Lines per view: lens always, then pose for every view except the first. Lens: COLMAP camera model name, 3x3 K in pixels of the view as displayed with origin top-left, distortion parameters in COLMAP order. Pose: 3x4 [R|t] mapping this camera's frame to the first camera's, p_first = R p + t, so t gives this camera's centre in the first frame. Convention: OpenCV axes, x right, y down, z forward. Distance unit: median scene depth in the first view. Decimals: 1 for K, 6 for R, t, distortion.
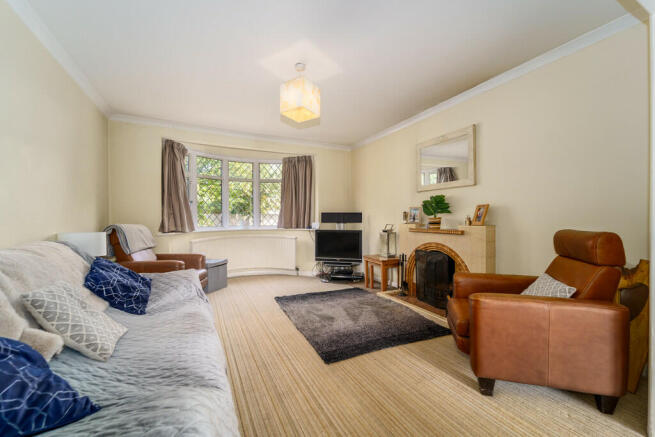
lens RADIAL K [[267.1, 0, 329.5], [0, 267.1, 216.6], [0, 0, 1]] dist [0.000287, 0.000015]
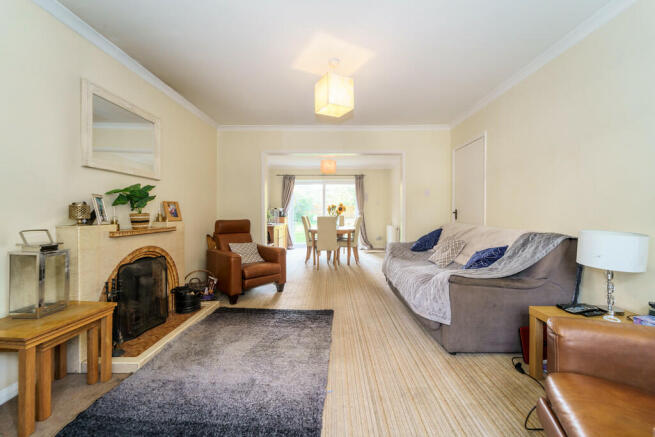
lens RADIAL K [[267.1, 0, 329.5], [0, 267.1, 216.6], [0, 0, 1]] dist [0.000287, 0.000015]
pose [[-0.890644, 0.004957, 0.454675, -0.419416], [0.005230, 0.999986, -0.000658, 0.016246], [-0.454672, 0.001792, -0.890657, 1.459770]]
